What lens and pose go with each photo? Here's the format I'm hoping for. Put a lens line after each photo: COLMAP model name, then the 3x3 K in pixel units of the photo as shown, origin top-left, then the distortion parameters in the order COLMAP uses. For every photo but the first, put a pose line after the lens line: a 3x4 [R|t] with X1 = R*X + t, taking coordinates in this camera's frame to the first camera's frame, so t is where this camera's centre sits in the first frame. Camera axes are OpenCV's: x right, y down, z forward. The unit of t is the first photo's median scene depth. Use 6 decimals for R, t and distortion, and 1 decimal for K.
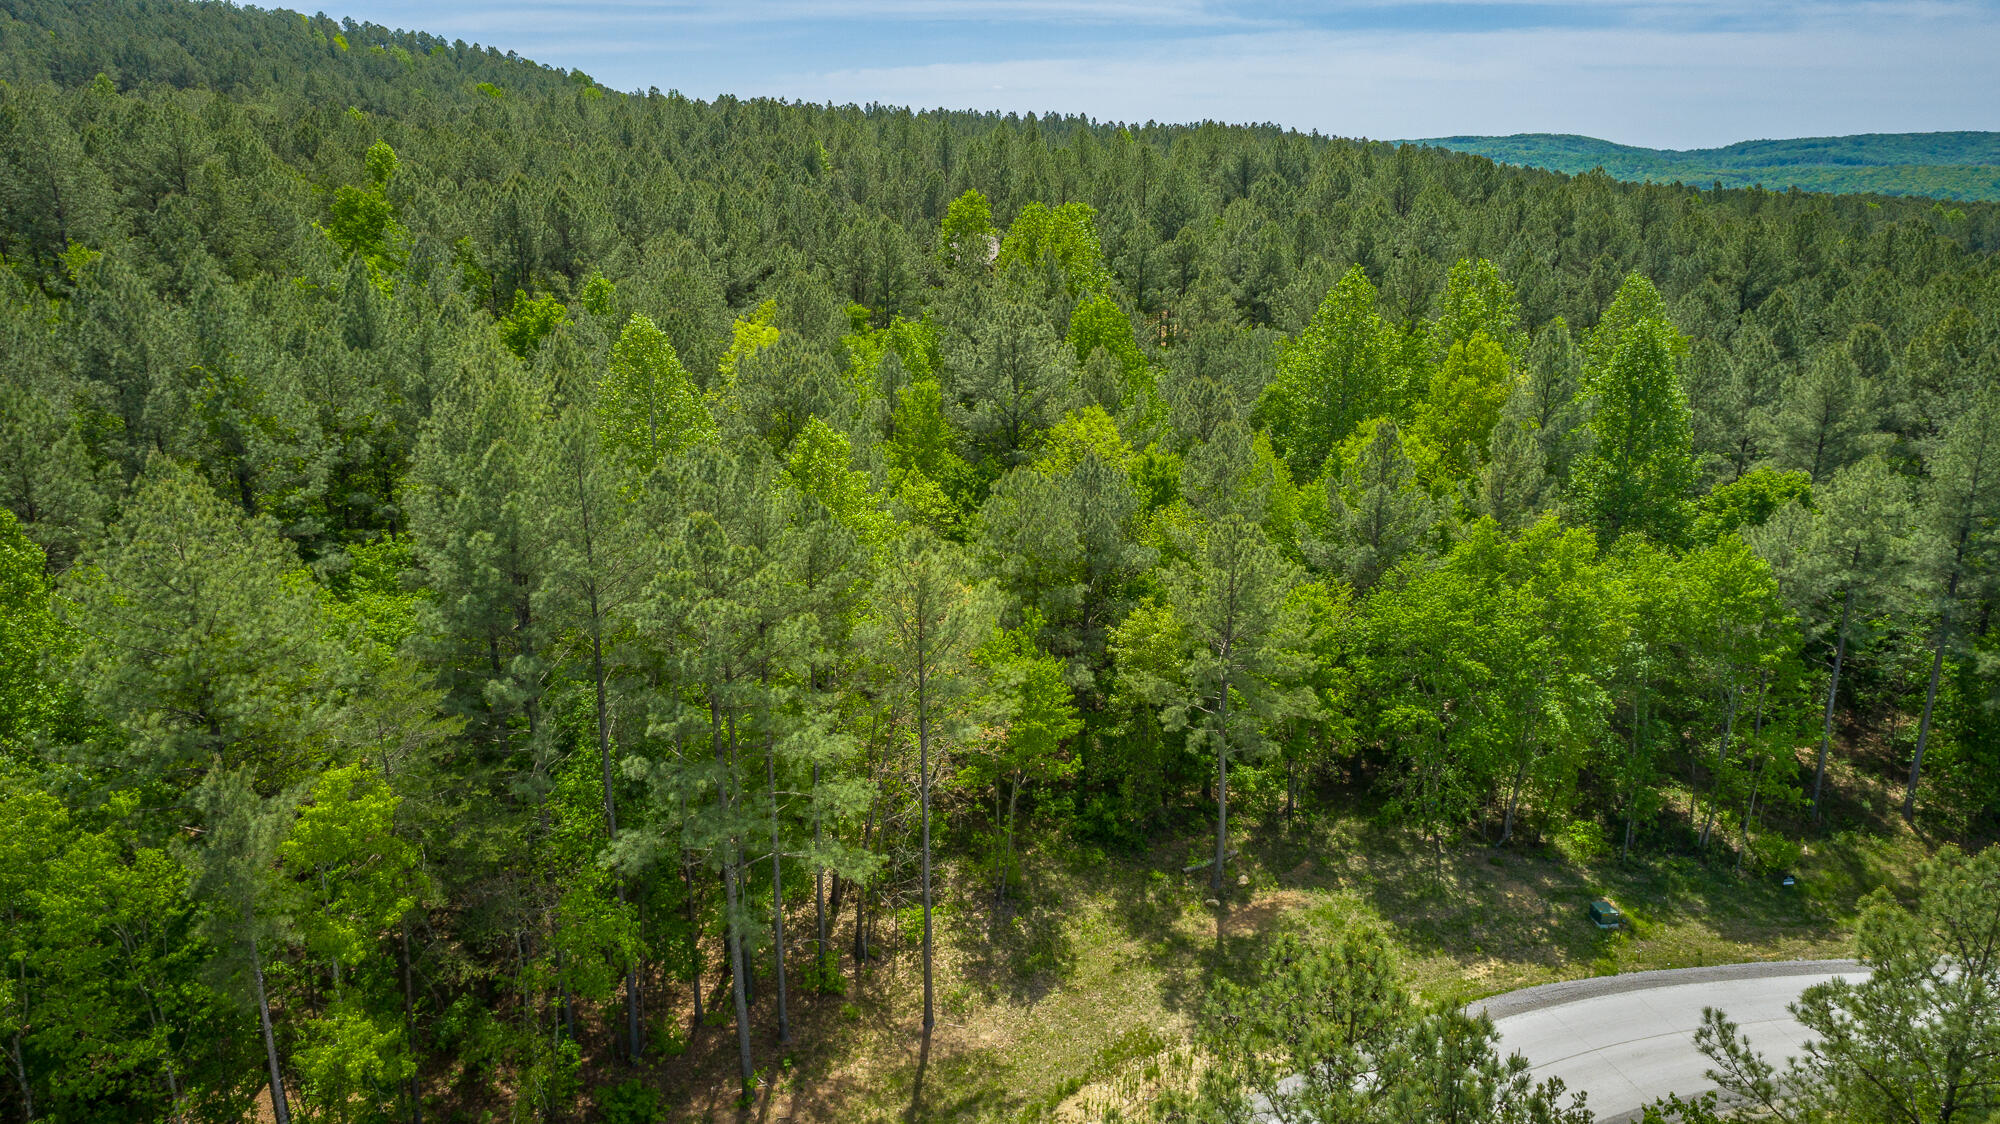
lens RADIAL K [[1343.5, 0, 1011.6], [0, 1343.5, 565.0], [0, 0, 1]] dist [-0.009120, 0.005501]
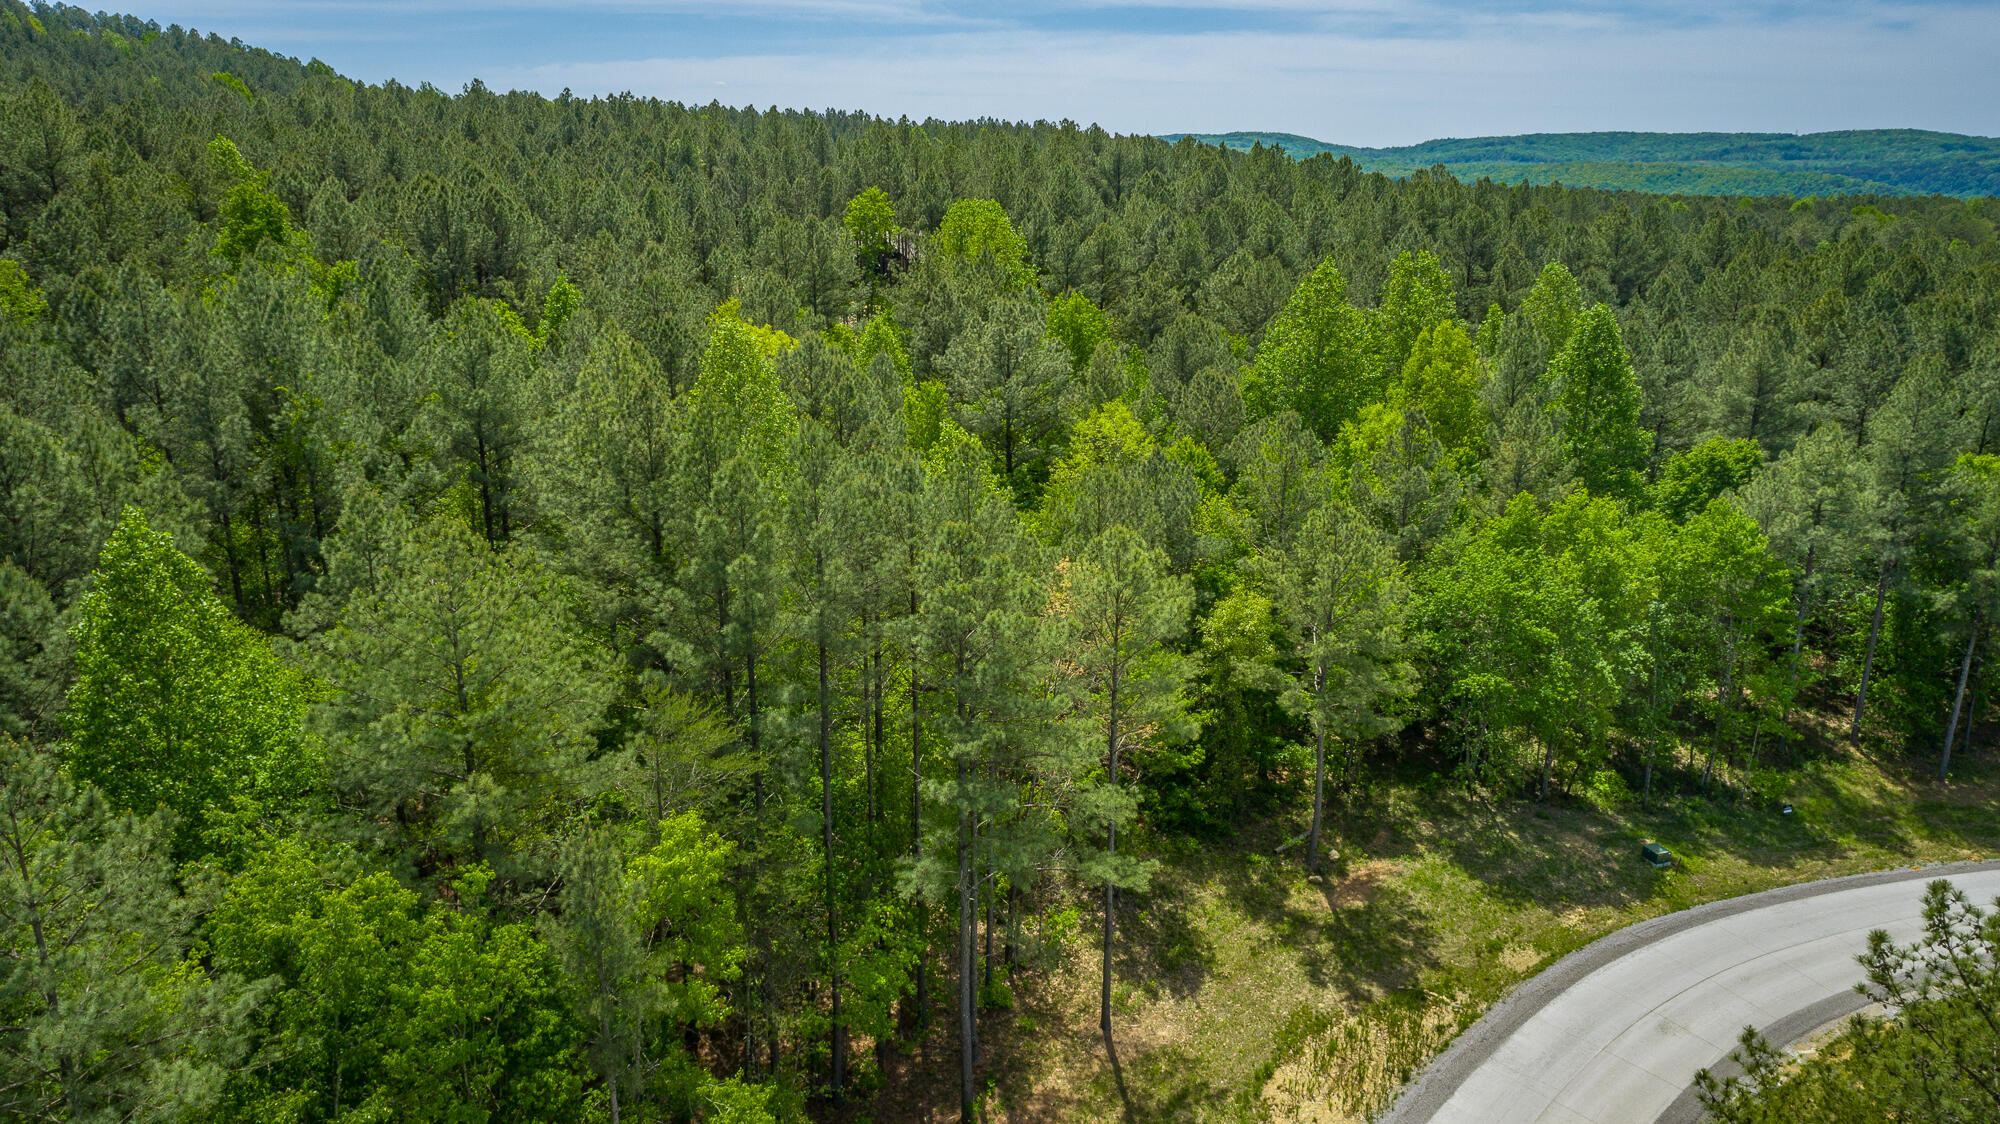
lens RADIAL K [[1349.2, 0, 1000.7], [0, 1349.2, 553.5], [0, 0, 1]] dist [-0.012844, 0.012583]
pose [[0.981531, -0.053238, 0.183744, -0.248729], [0.054514, 0.998511, -0.001896, -0.008123], [-0.183369, 0.011878, 0.982972, 0.025665]]
